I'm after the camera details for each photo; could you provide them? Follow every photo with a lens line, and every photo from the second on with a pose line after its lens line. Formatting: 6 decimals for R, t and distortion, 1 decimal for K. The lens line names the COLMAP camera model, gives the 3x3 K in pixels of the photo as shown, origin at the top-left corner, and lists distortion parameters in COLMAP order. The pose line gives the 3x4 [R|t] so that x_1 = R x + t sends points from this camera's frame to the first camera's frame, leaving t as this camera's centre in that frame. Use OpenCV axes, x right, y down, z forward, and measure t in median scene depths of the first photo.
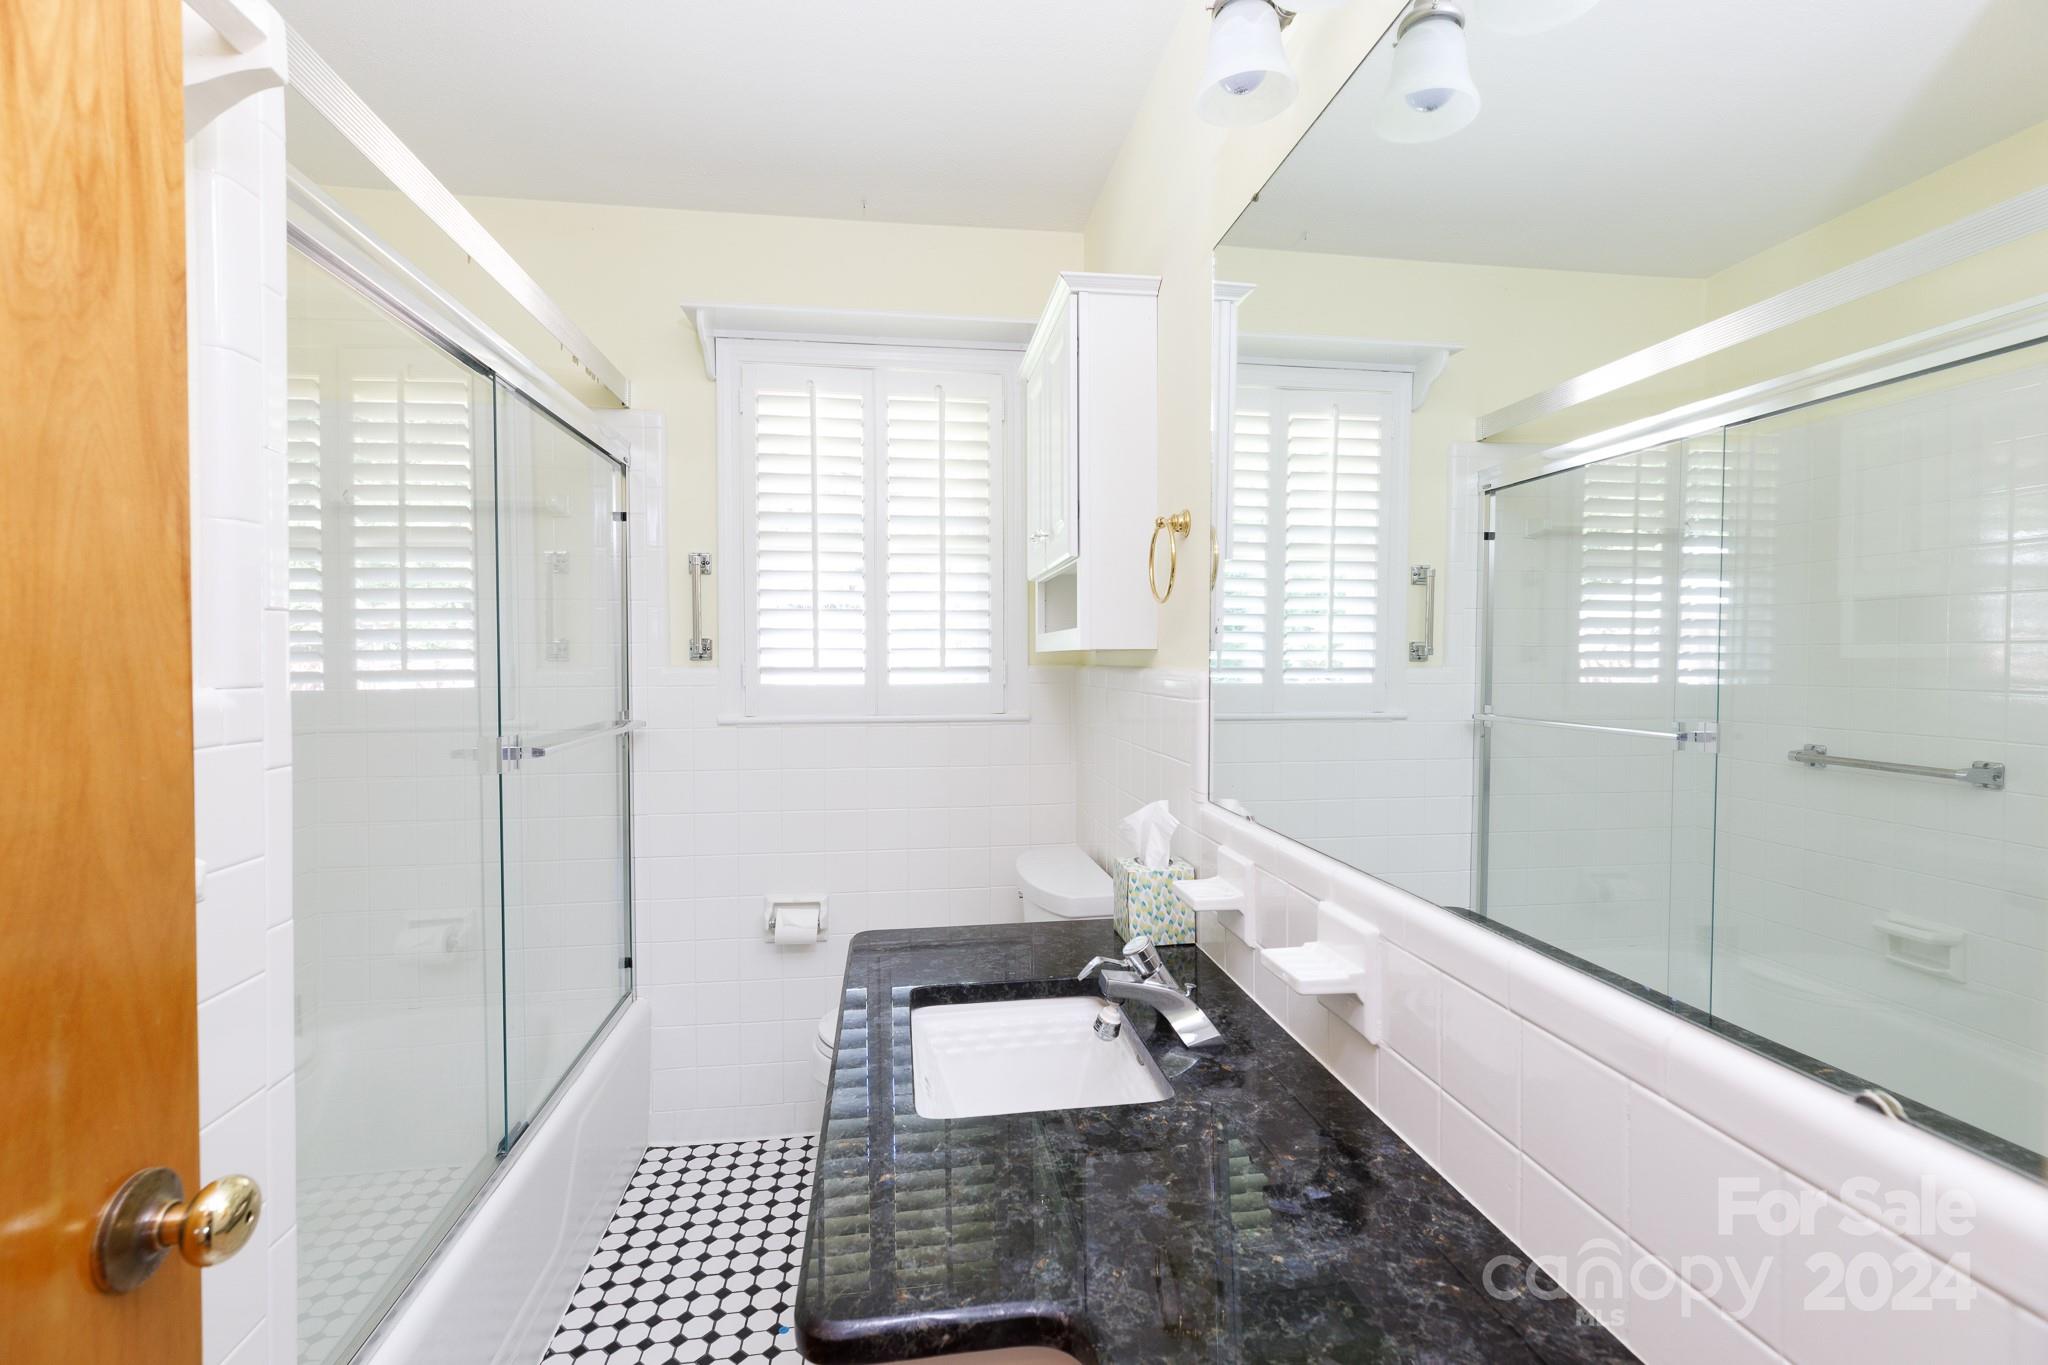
lens RADIAL K [[925.4, 0, 1023.2], [0, 925.4, 677.9], [0, 0, 1]] dist [0.015056, -0.001301]
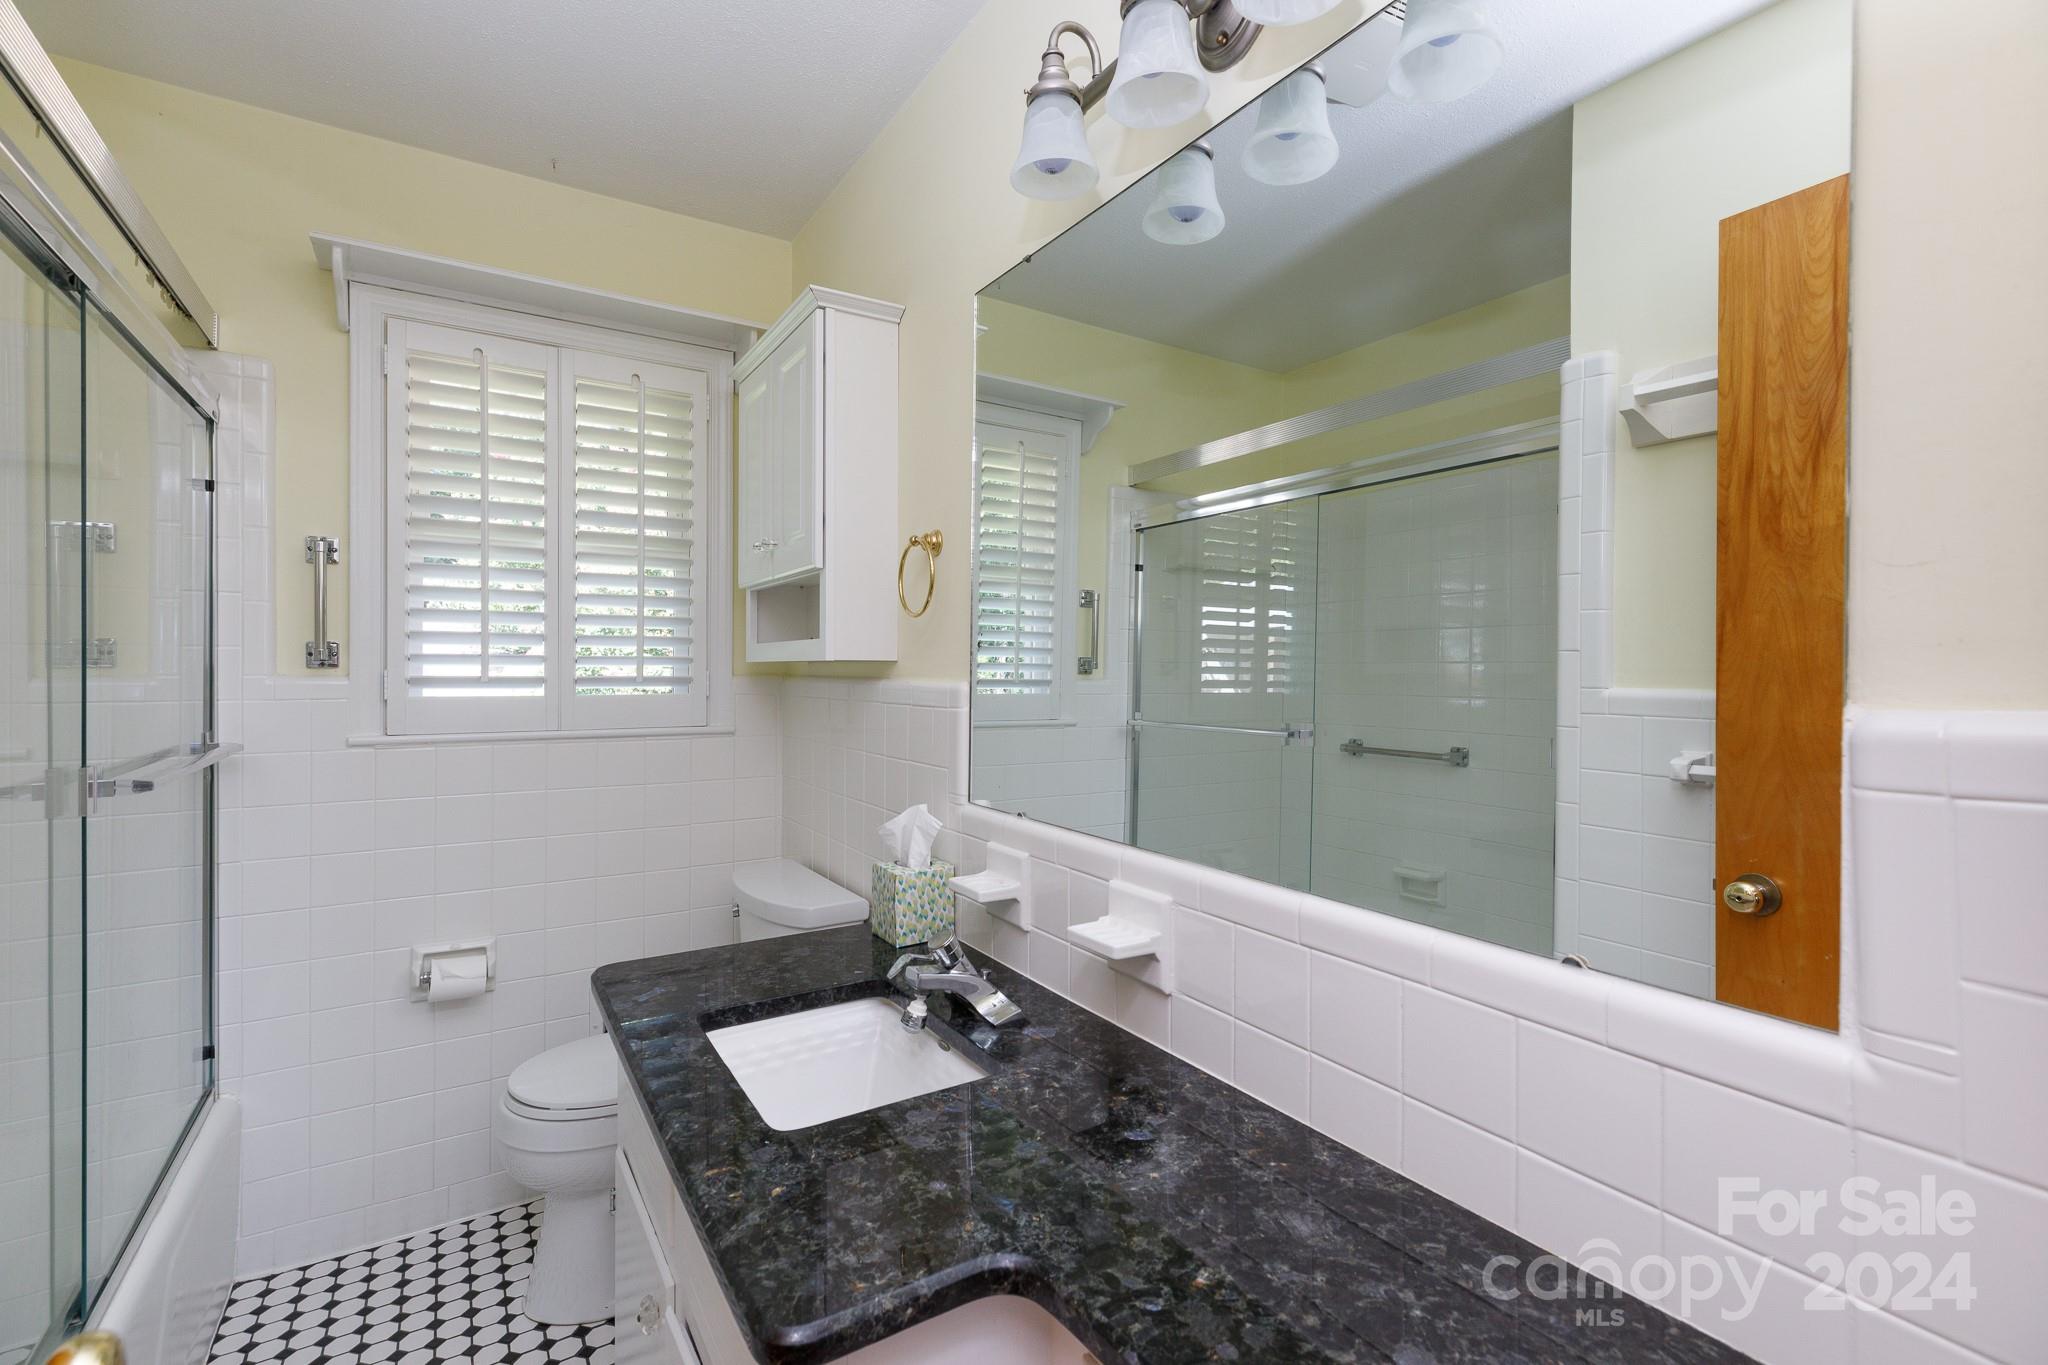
lens RADIAL K [[925.4, 0, 1024.1], [0, 925.4, 678.8], [0, 0, 1]] dist [0.015056, -0.001301]
pose [[0.912792, 0.003282, 0.408412, -0.141530], [0.001497, 0.999934, -0.011381, 0.001031], [-0.408422, 0.011000, 0.912727, -0.009000]]
